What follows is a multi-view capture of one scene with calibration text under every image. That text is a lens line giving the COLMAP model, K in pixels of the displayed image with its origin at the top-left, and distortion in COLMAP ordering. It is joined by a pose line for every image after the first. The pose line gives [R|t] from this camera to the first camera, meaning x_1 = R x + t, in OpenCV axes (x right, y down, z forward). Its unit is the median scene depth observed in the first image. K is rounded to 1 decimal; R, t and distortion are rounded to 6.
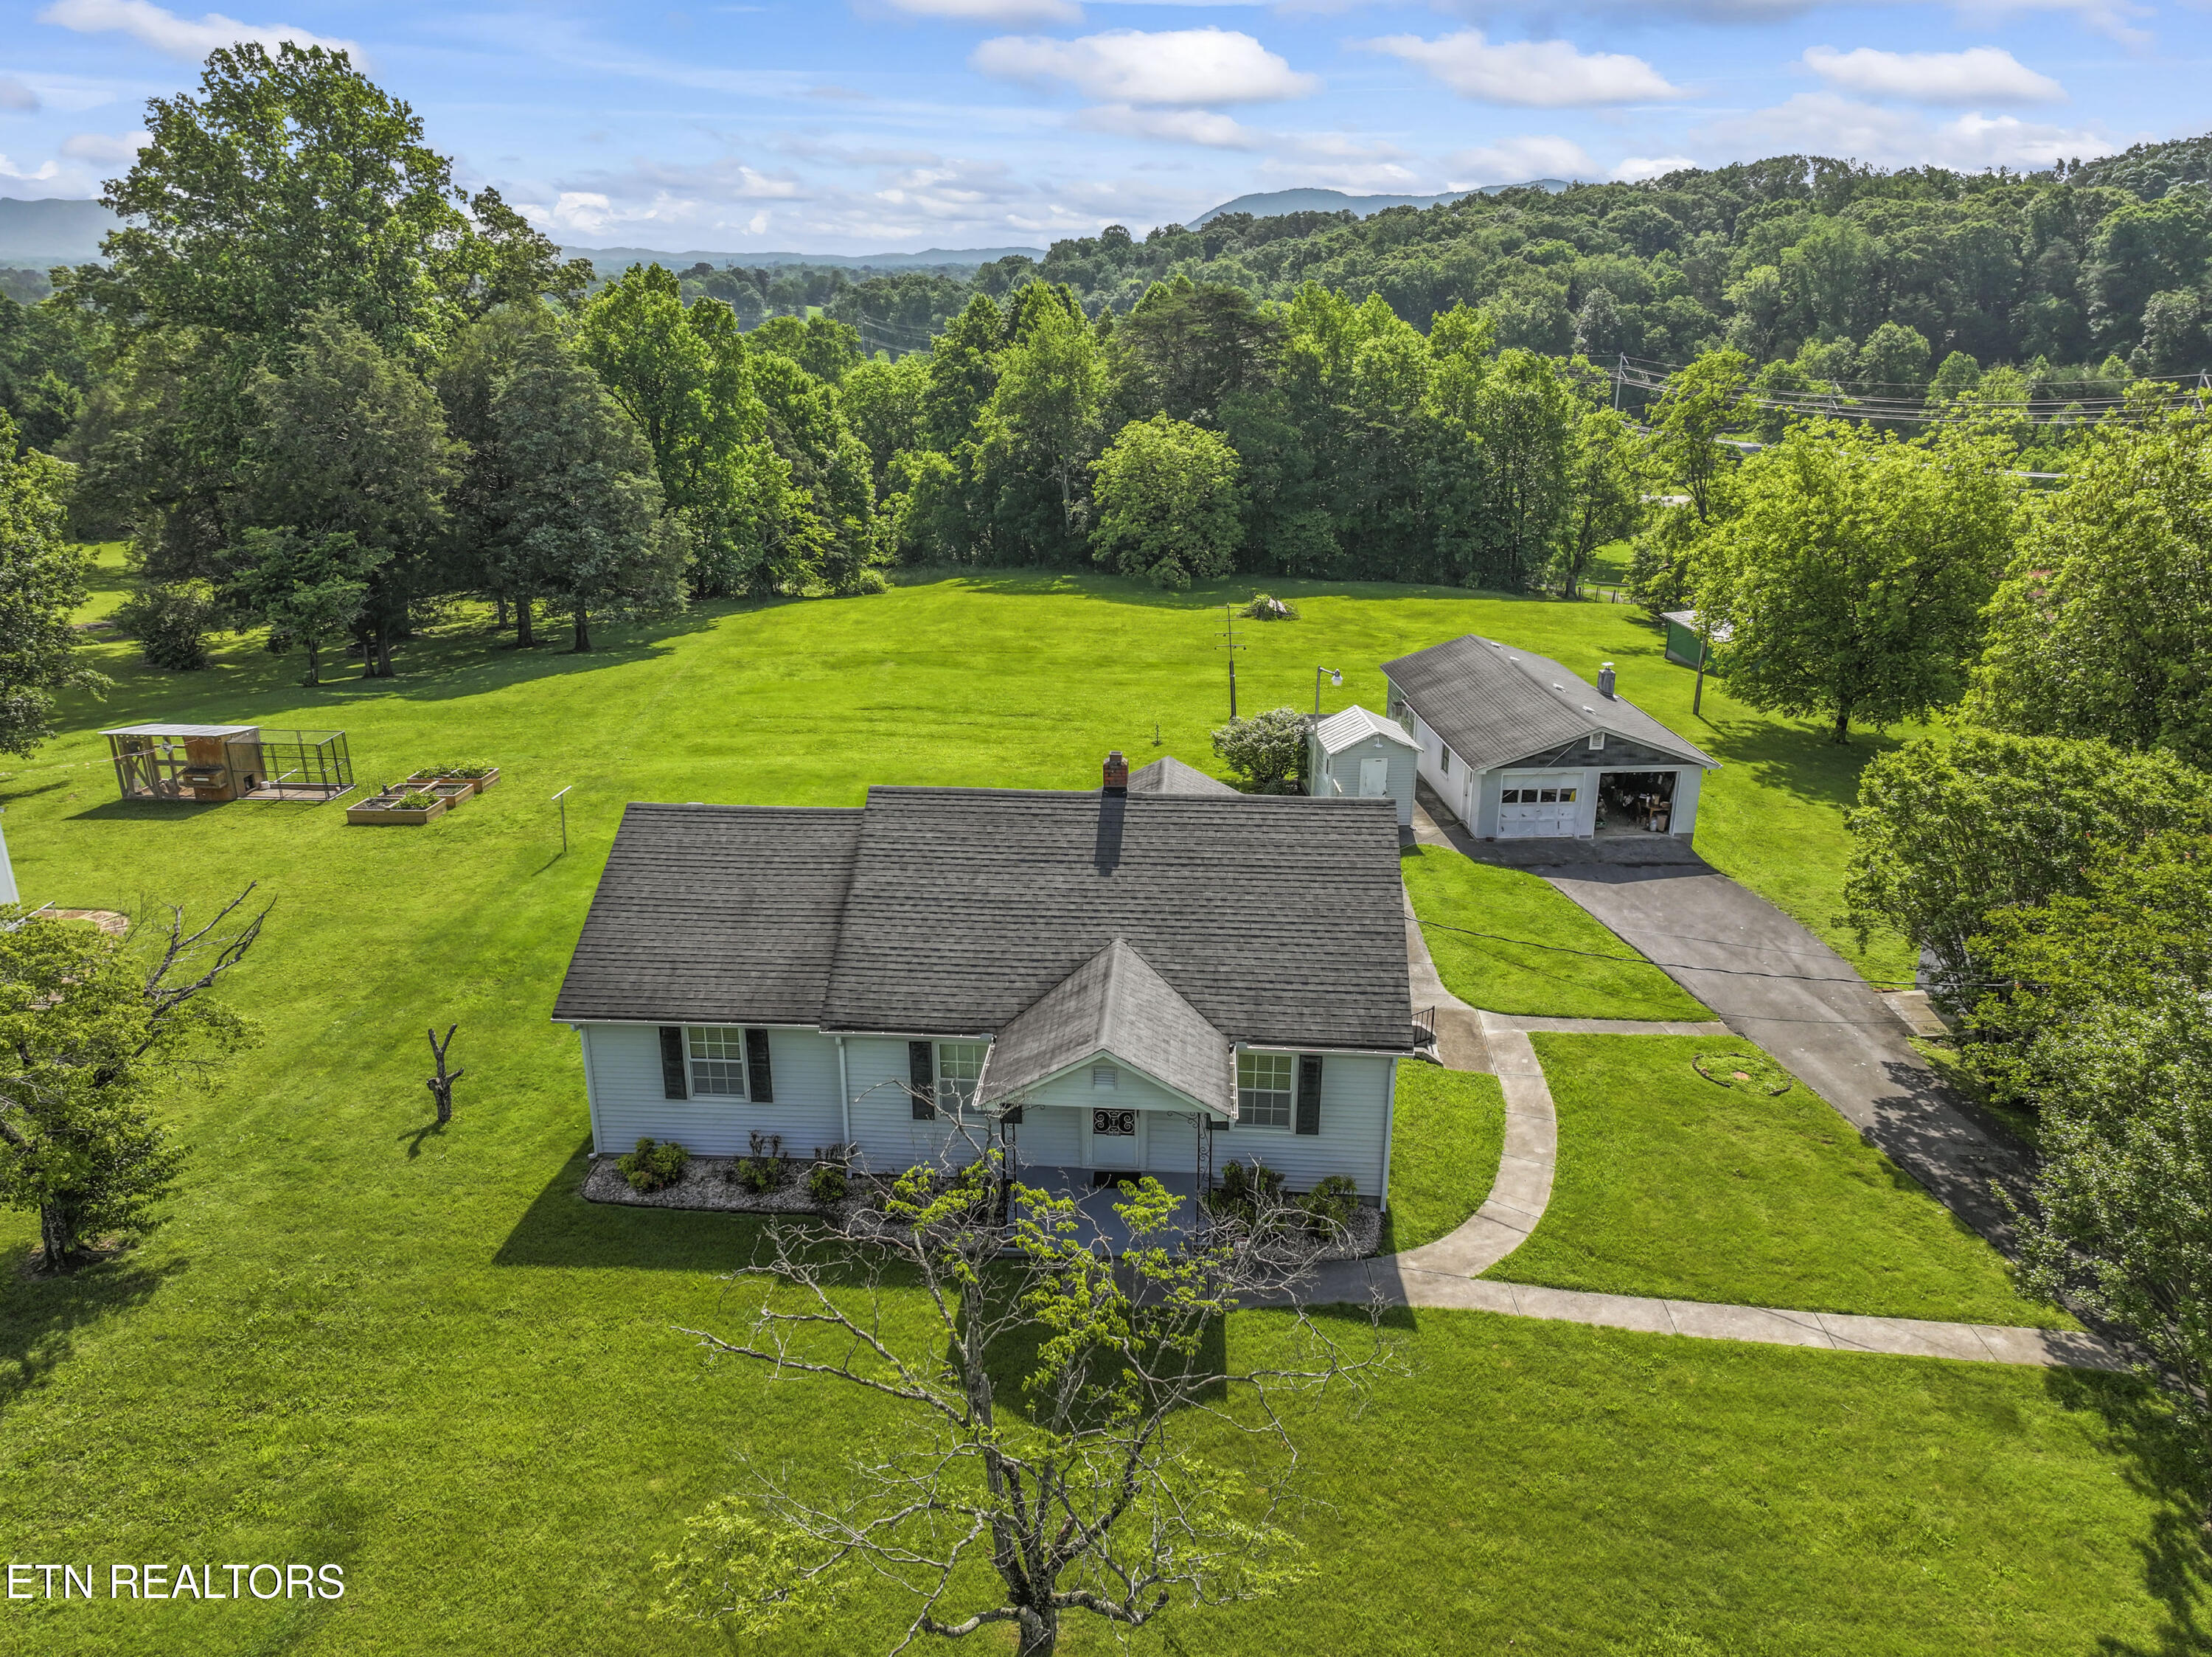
lens RADIAL K [[1559.7, 0, 1106.1], [0, 1559.7, 829.3], [0, 0, 1]] dist [-0.019197, 0.026909]
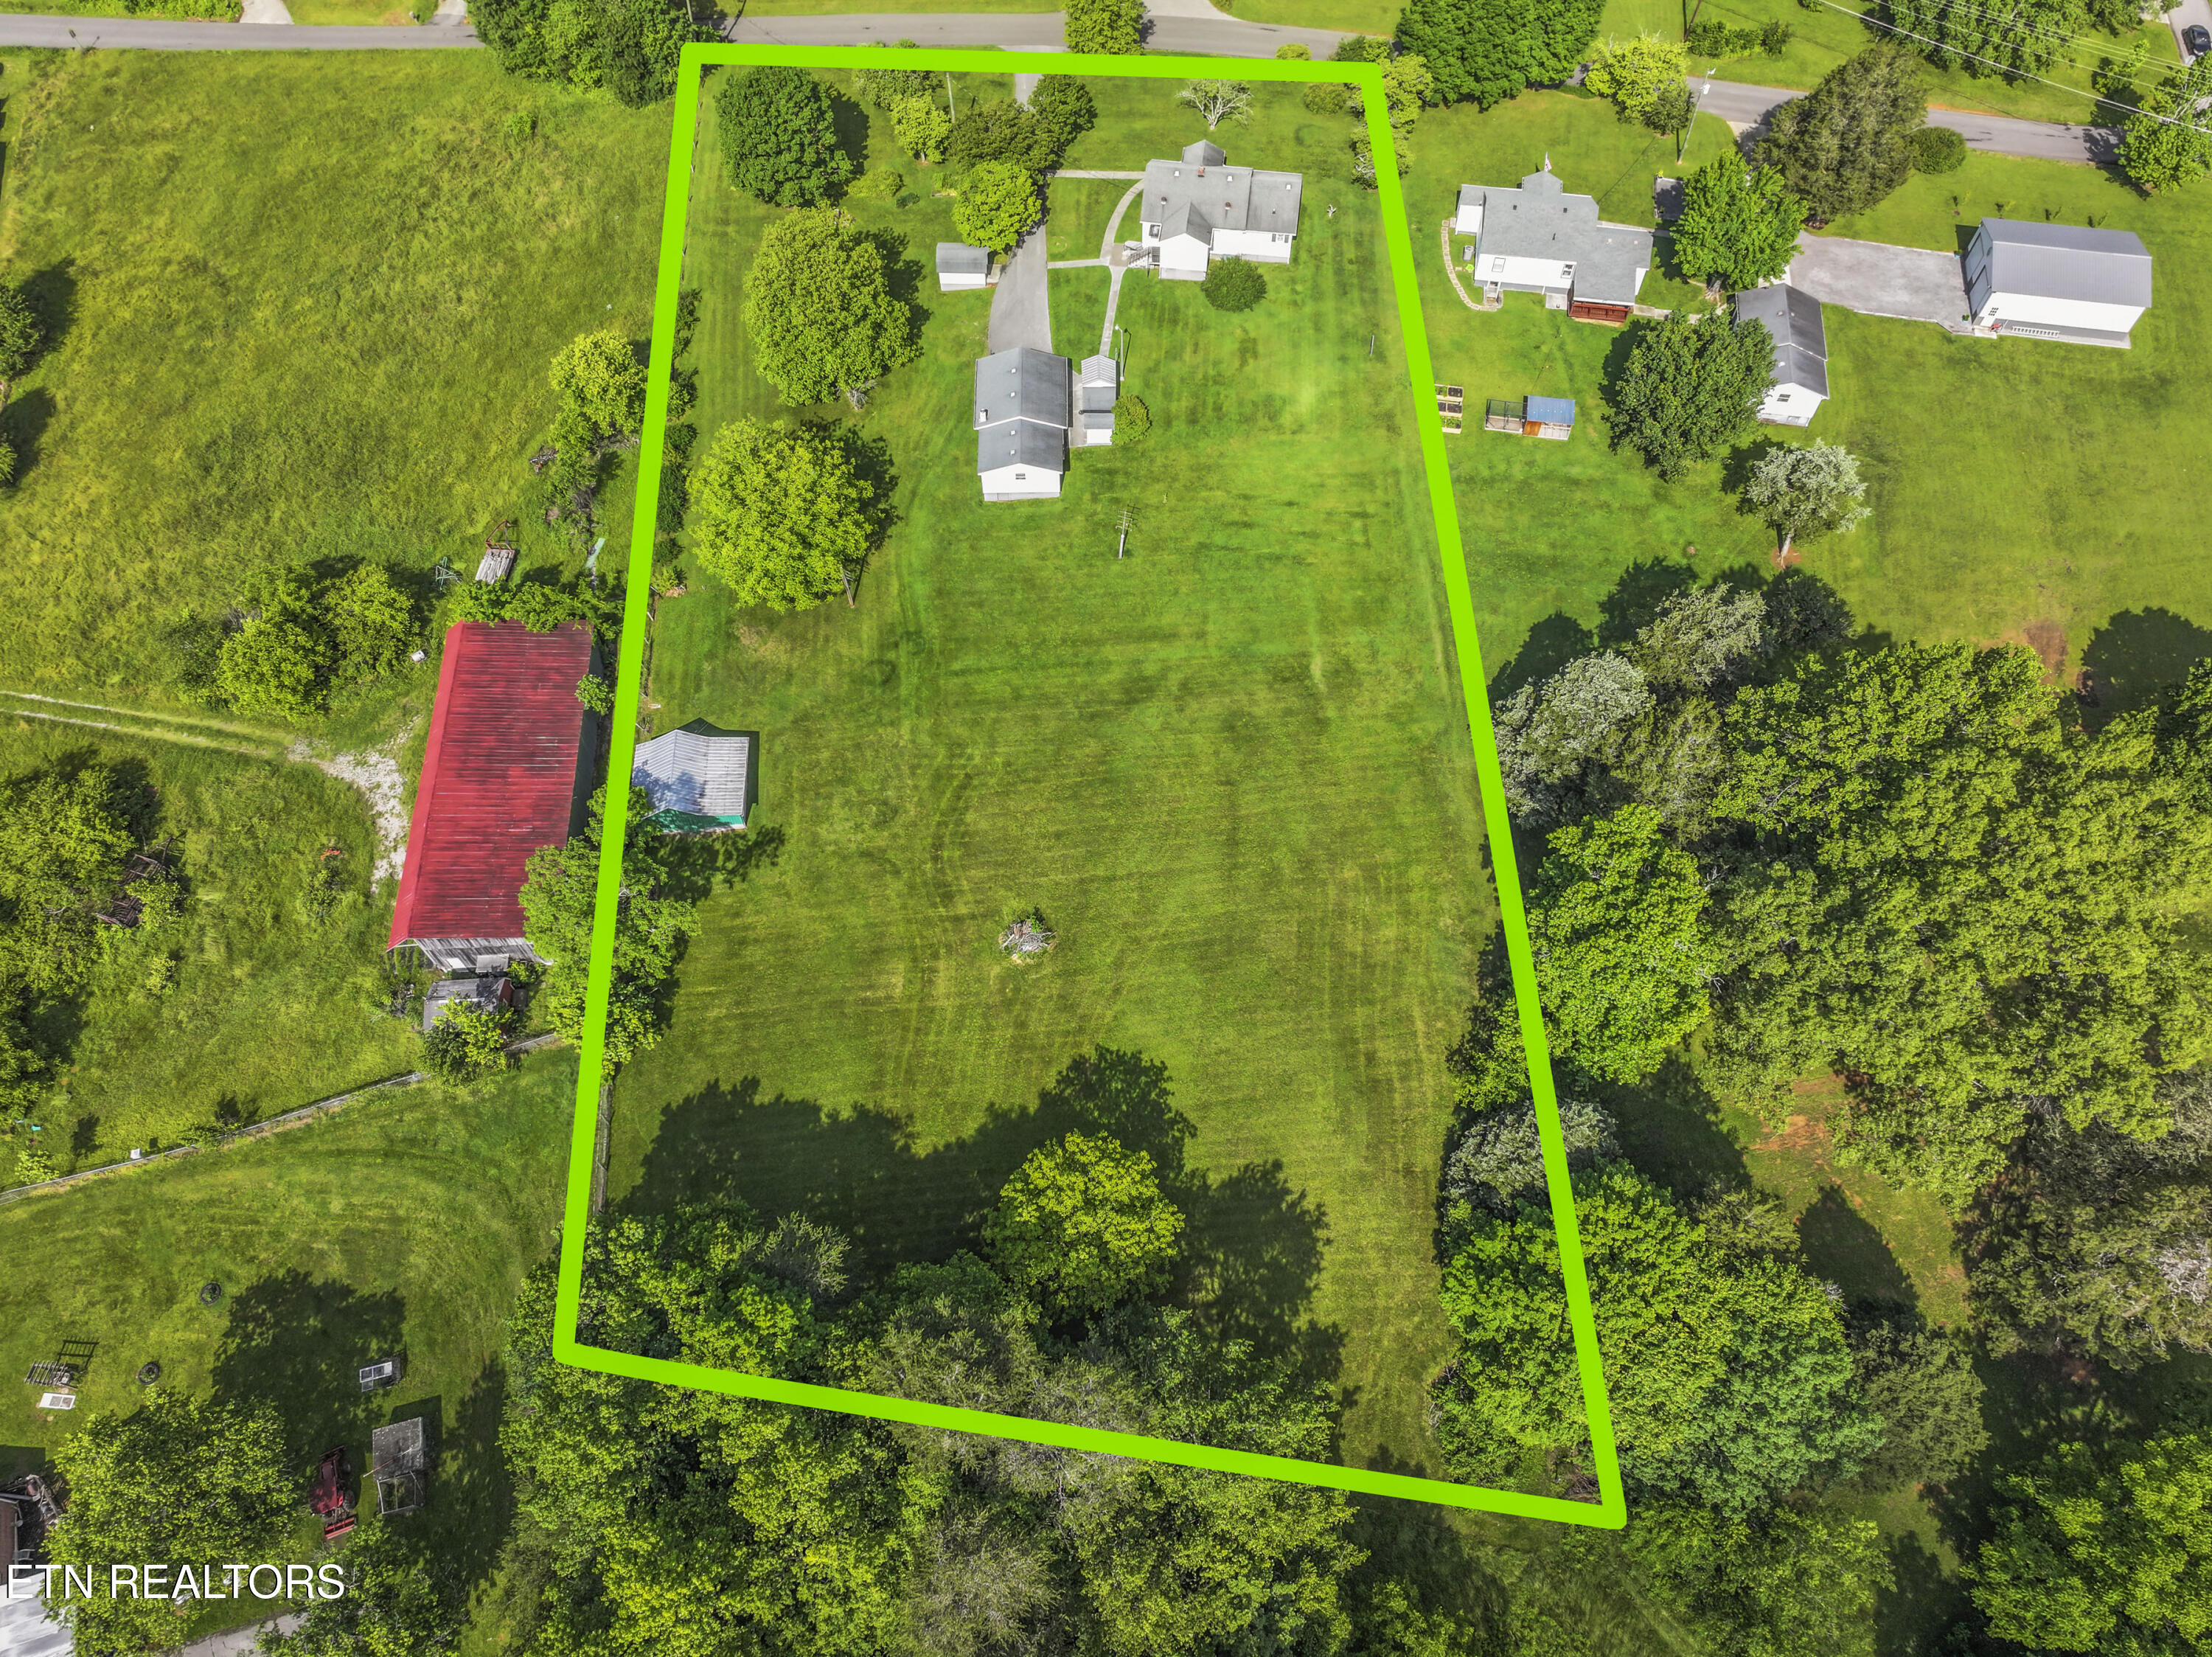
lens RADIAL K [[1559.7, 0, 1117.4], [0, 1559.7, 822.7], [0, 0, 1]] dist [-0.019197, 0.026909]
pose [[-0.998528, -0.046819, 0.027382, 0.042504], [0.017579, 0.198221, 0.980000, -4.486012], [-0.051310, 0.979039, -0.197106, 4.031992]]
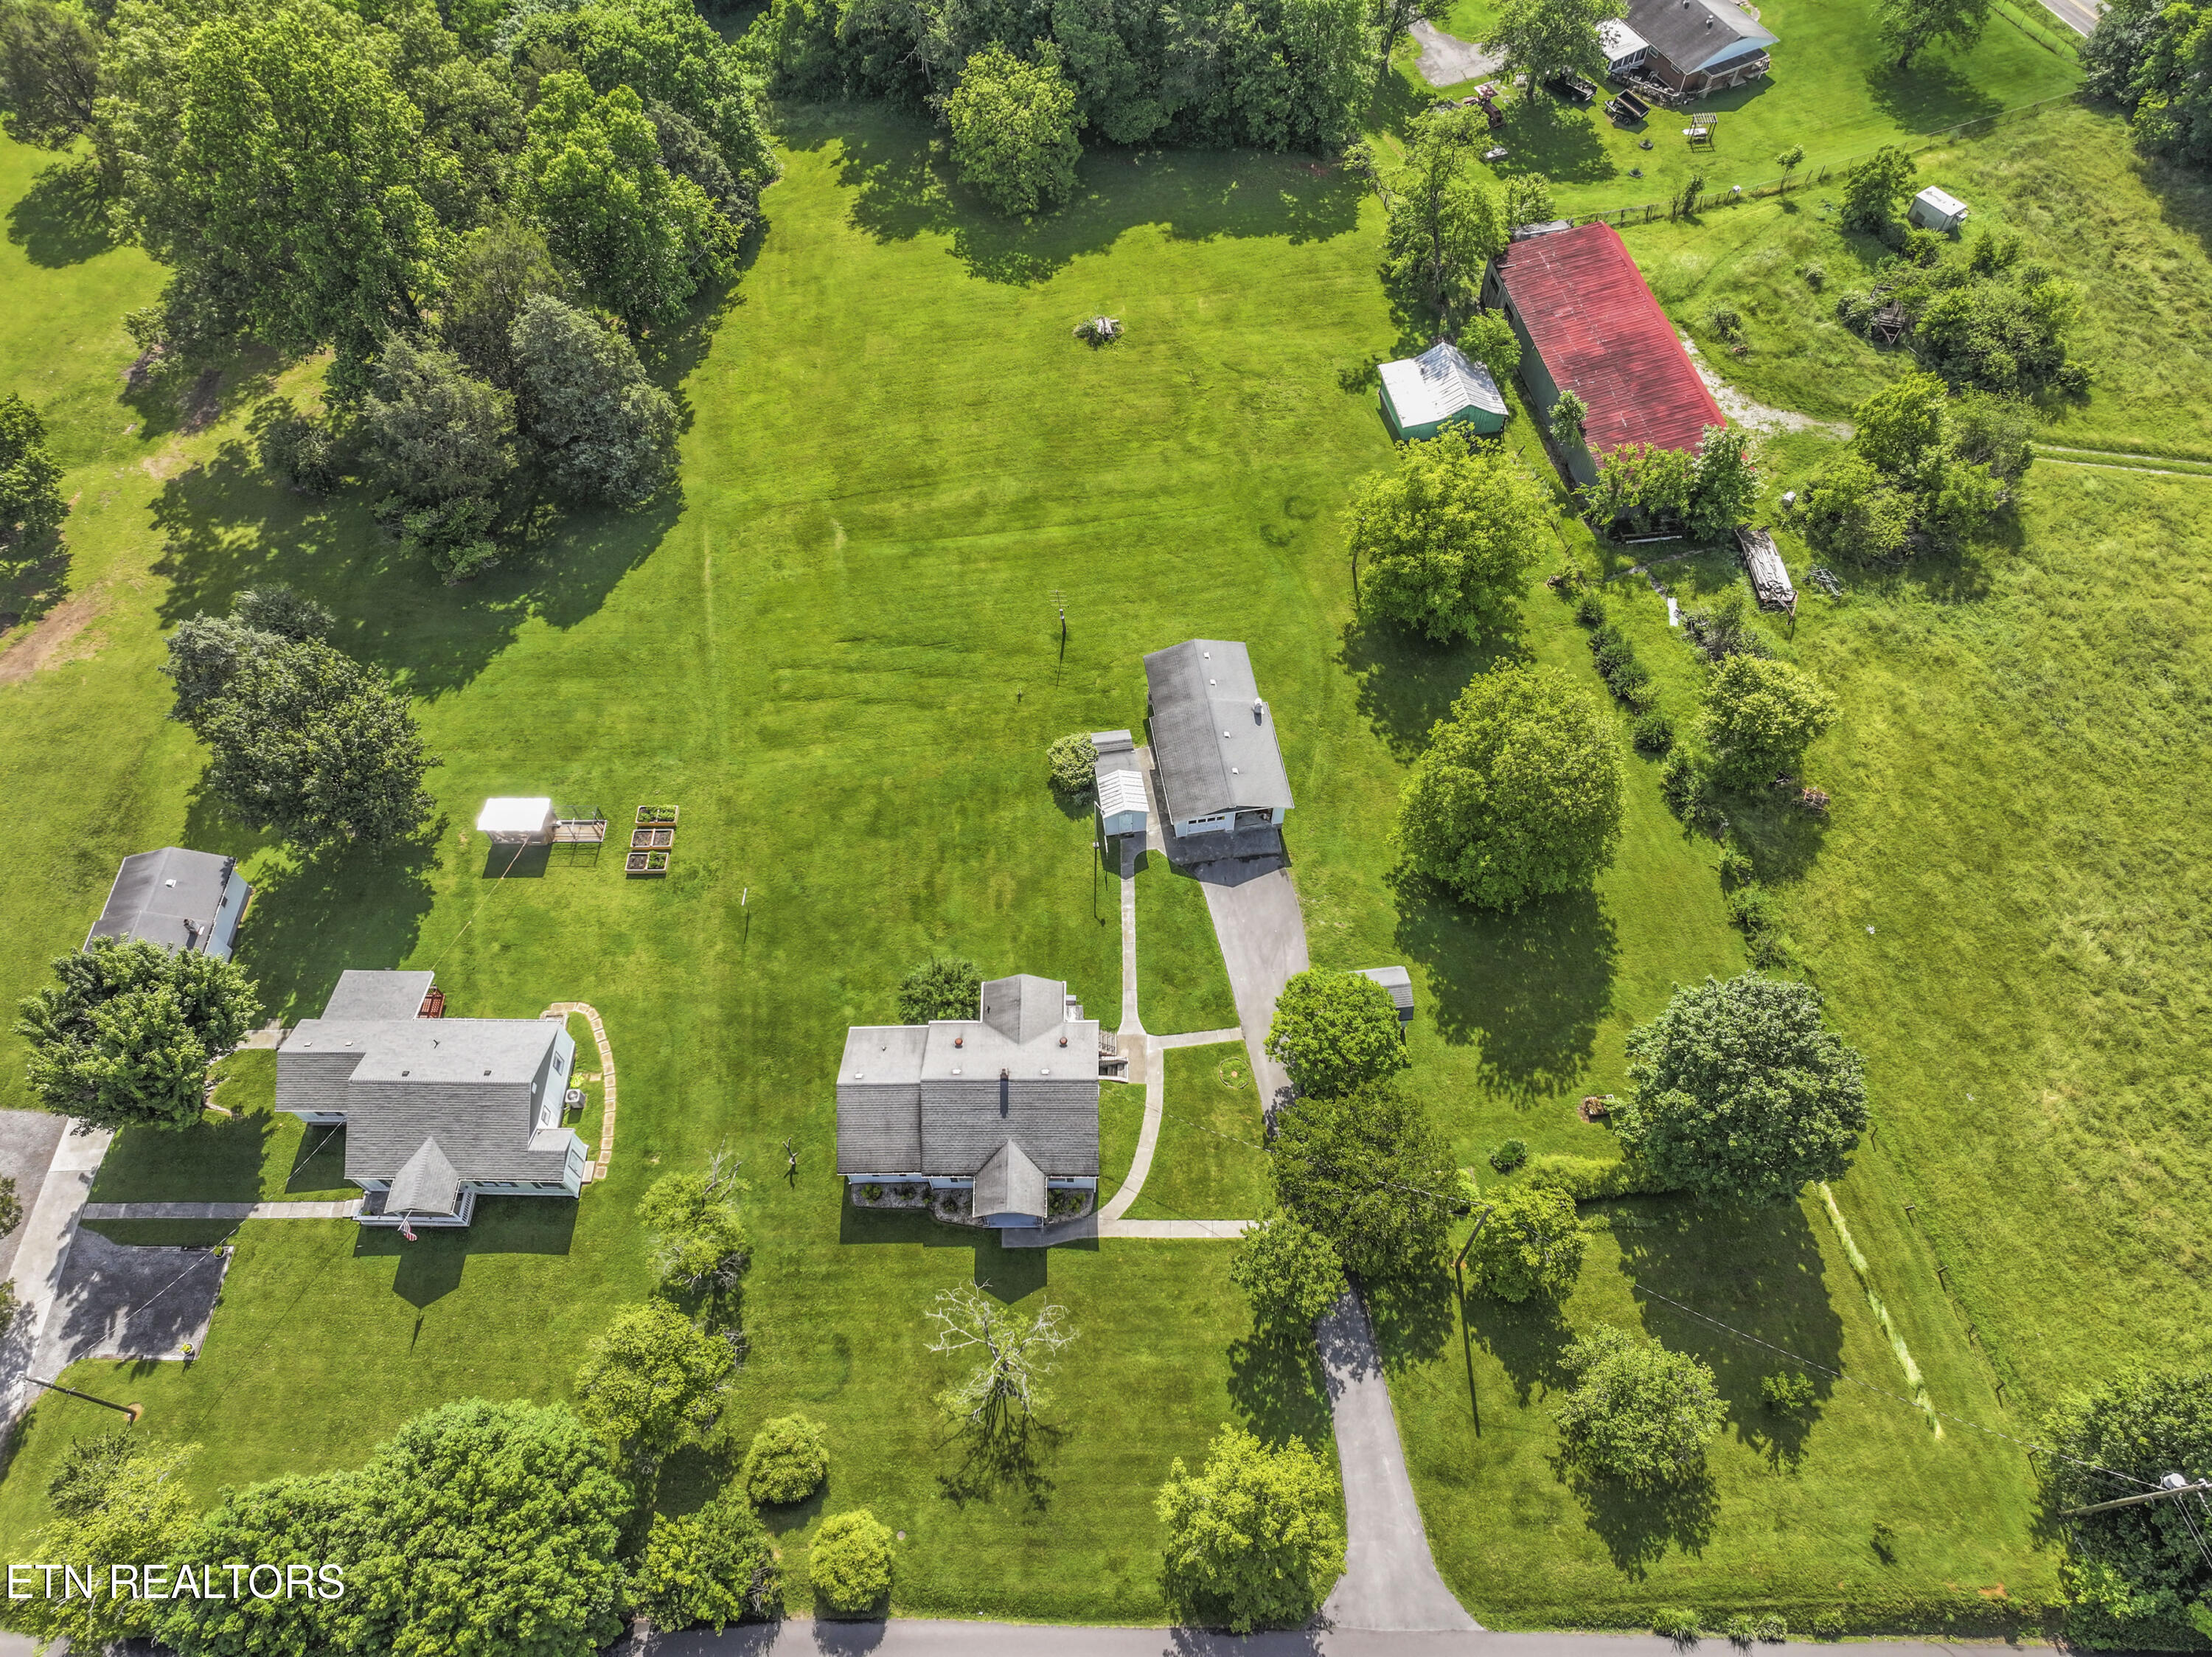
lens RADIAL K [[1559.7, 0, 1101.1], [0, 1559.7, 830.9], [0, 0, 1]] dist [-0.019197, 0.026909]
pose [[0.996845, -0.076075, 0.022649, 0.159025], [0.044726, 0.774083, 0.631503, -2.264786], [-0.065574, -0.628497, 0.775043, -1.019821]]
